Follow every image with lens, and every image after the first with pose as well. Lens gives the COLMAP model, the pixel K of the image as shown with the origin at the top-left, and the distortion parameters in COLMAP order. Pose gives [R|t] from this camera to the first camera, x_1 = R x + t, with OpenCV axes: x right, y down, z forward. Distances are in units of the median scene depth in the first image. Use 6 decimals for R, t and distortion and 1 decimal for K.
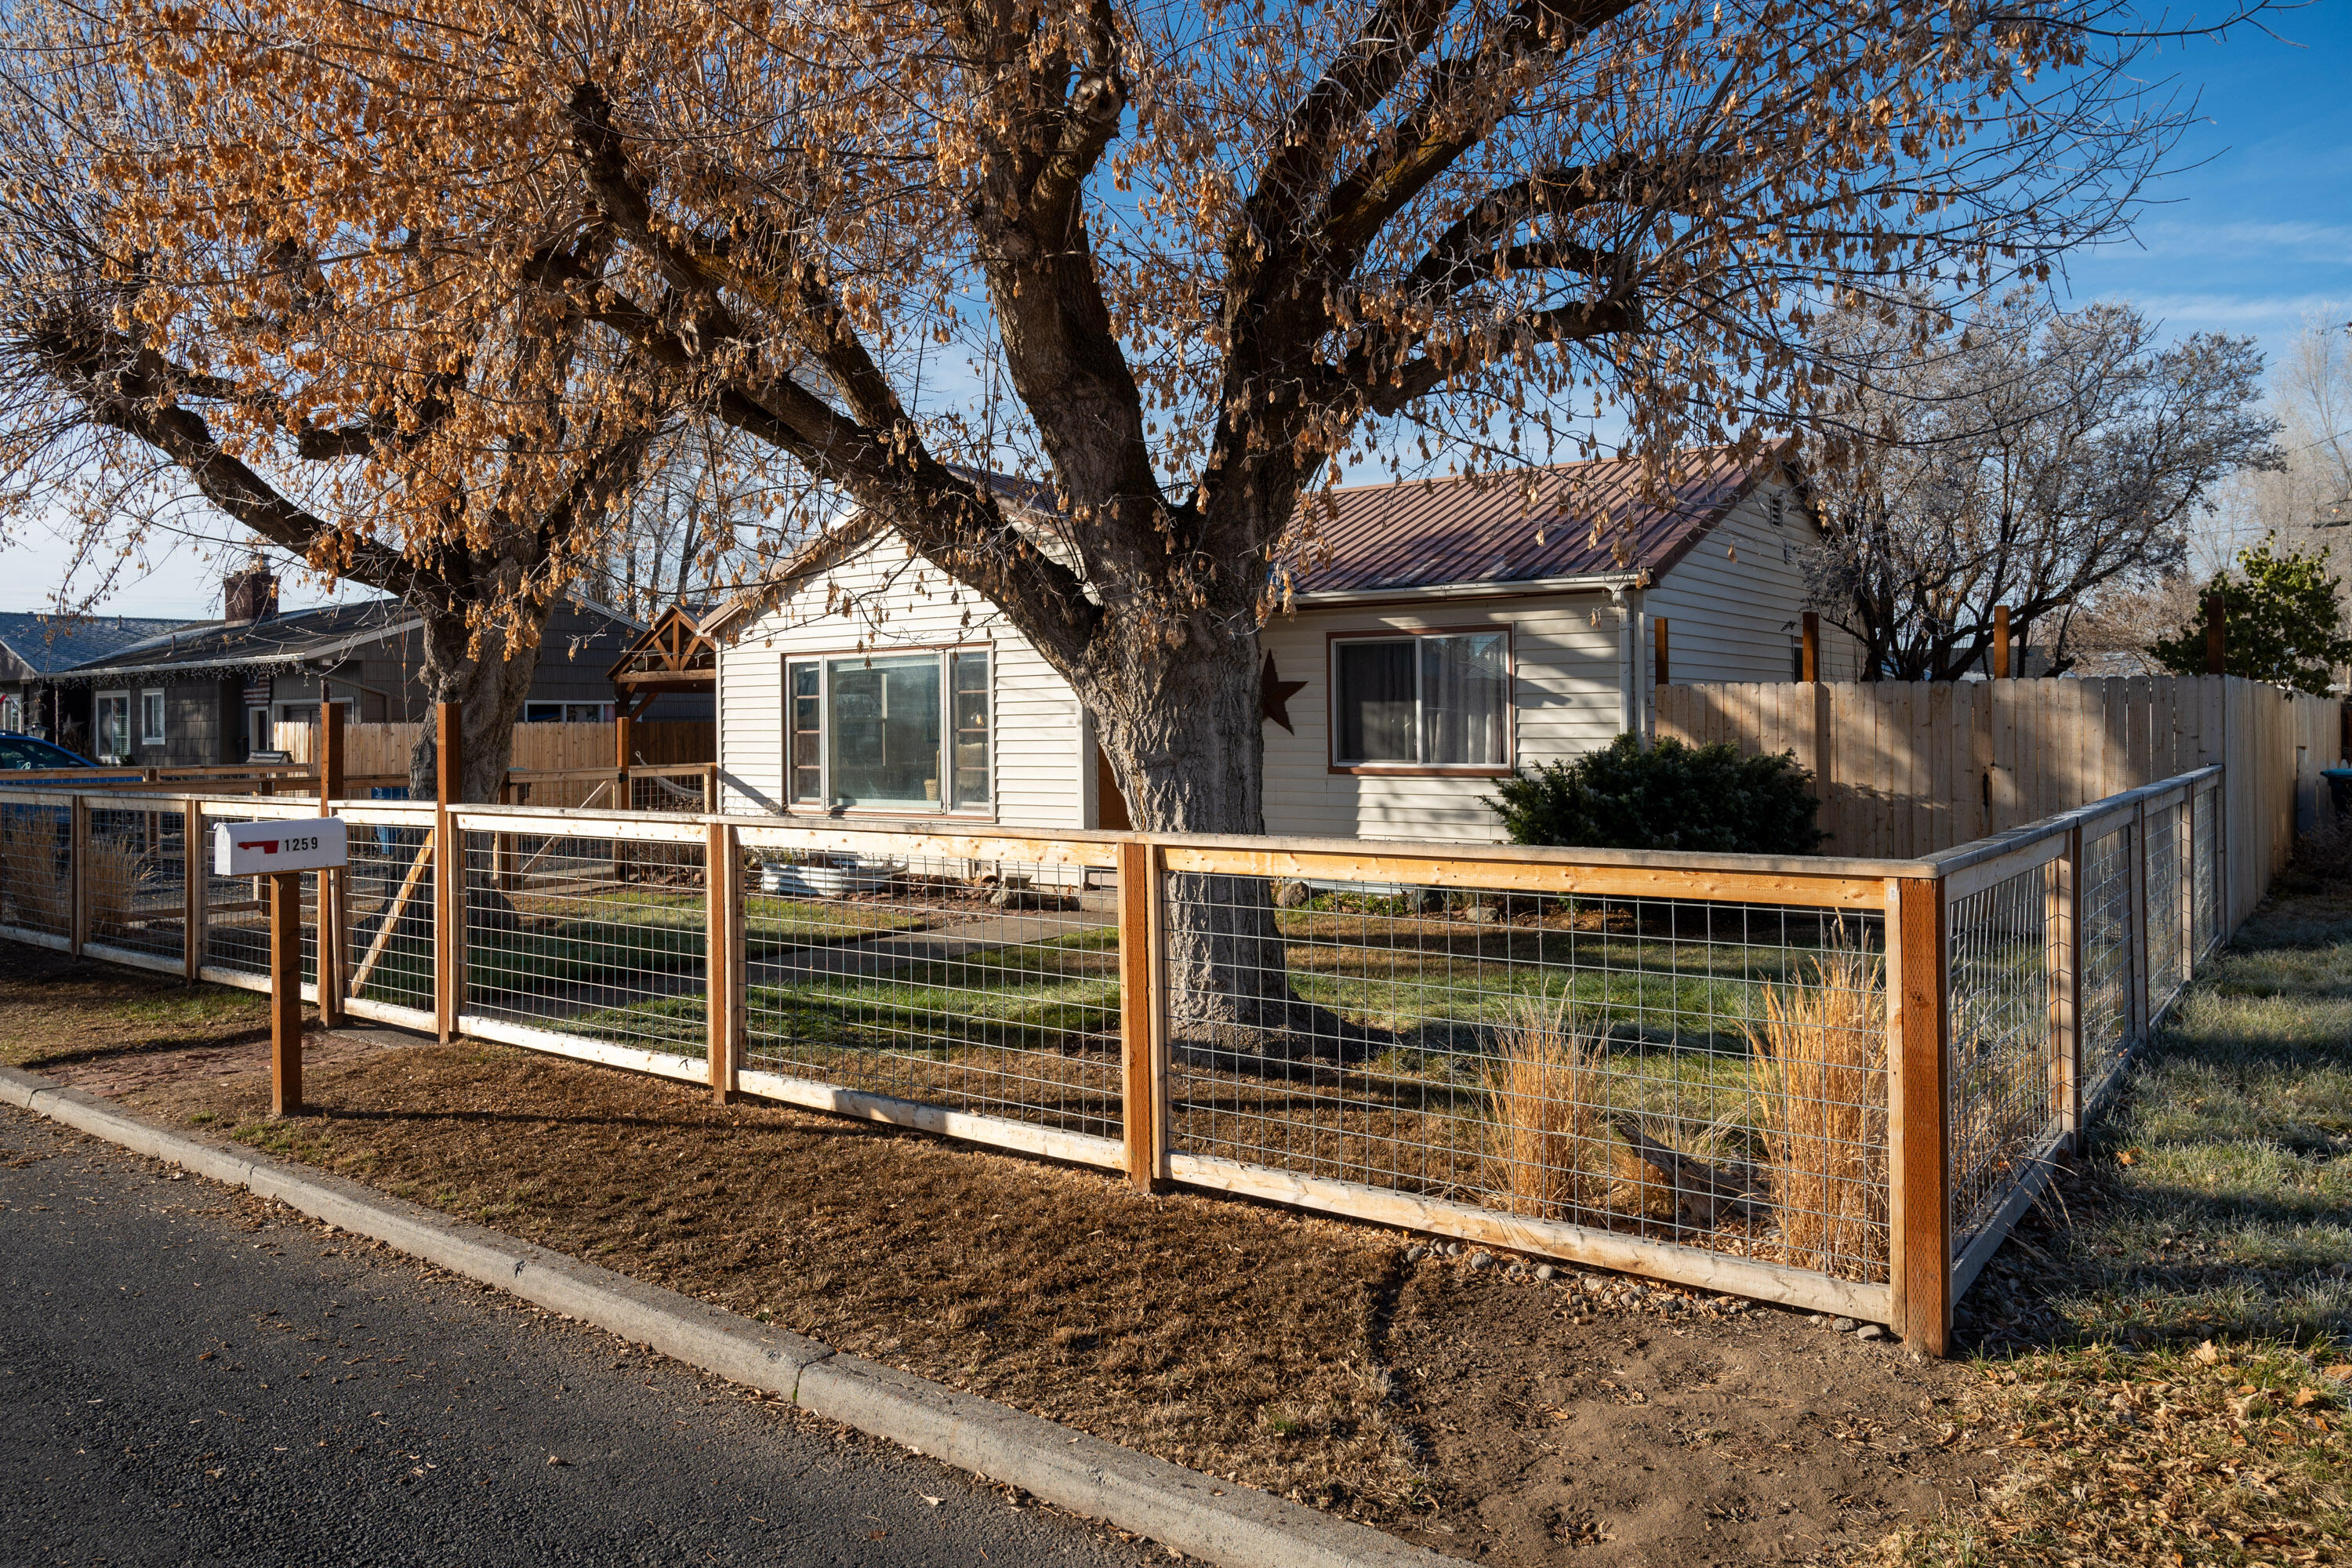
lens RADIAL K [[1582.2, 0, 1174.3], [0, 1582.2, 769.6], [0, 0, 1]] dist [-0.003974, -0.001255]
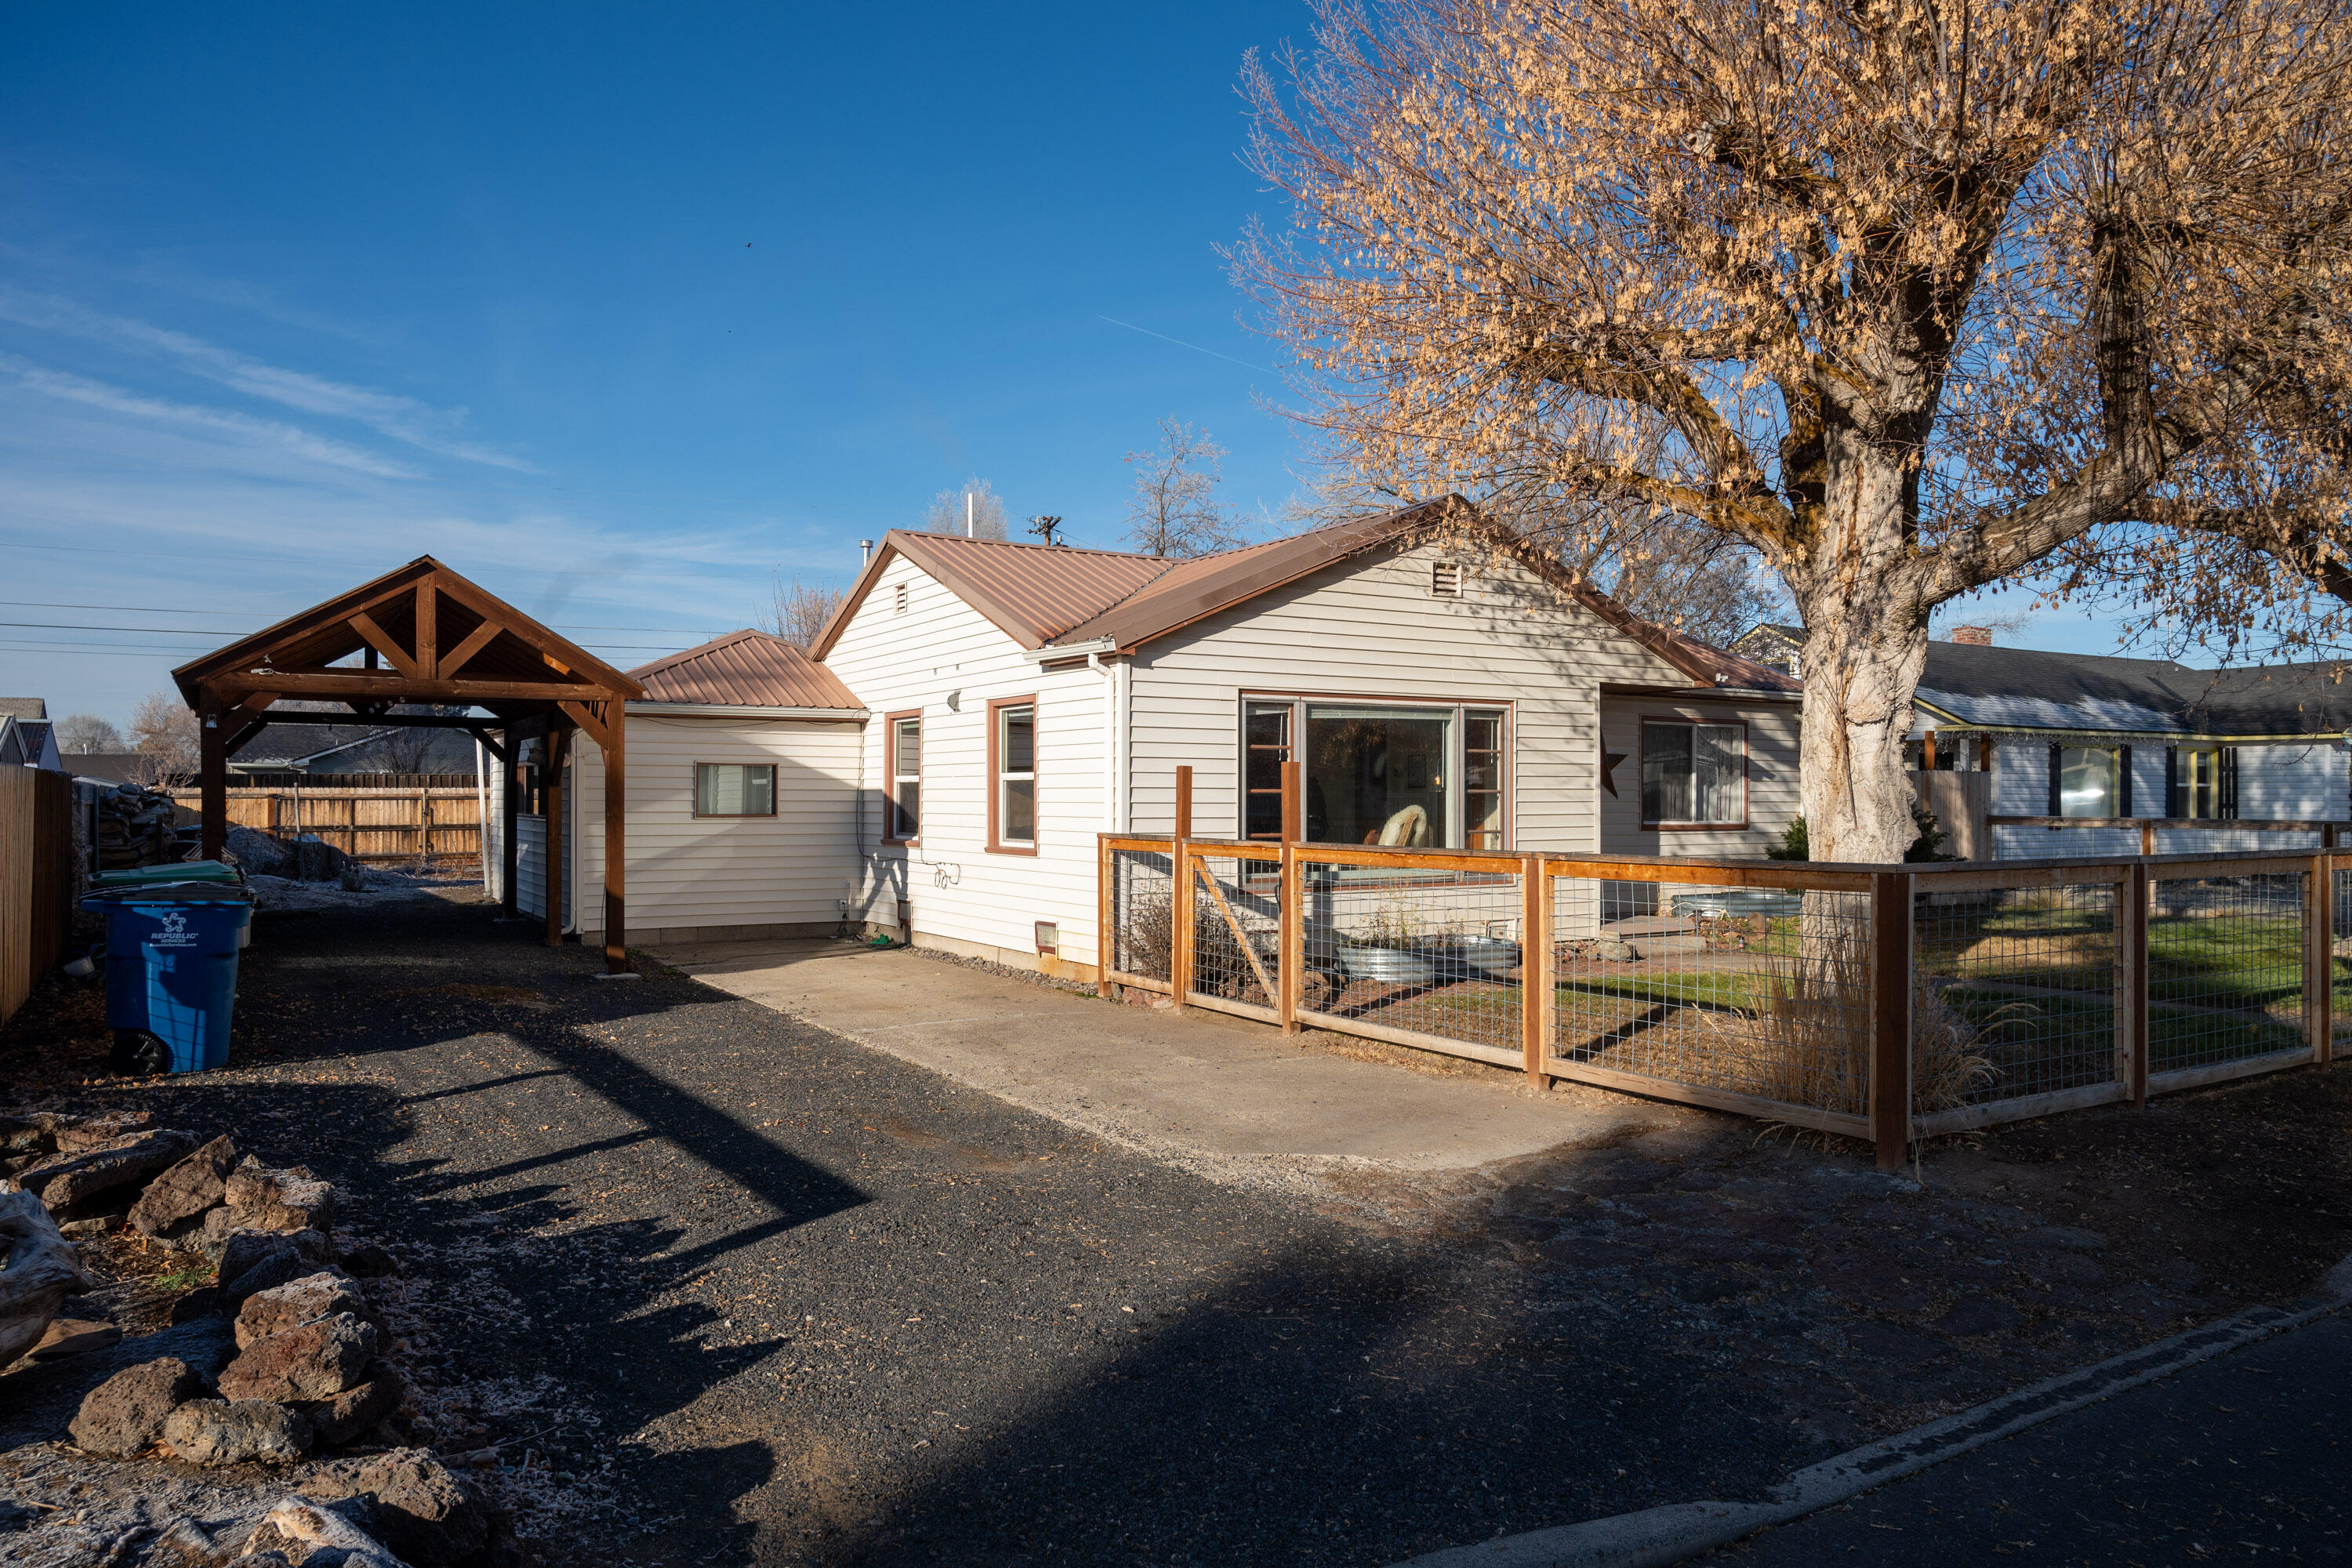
lens RADIAL K [[1582.2, 0, 1179.5], [0, 1582.2, 797.2], [0, 0, 1]] dist [-0.003974, -0.001255]
pose [[0.366445, 0.007620, 0.930408, -1.204269], [0.014848, 0.999791, -0.014036, -0.011791], [-0.930321, 0.018958, 0.366255, 0.911594]]
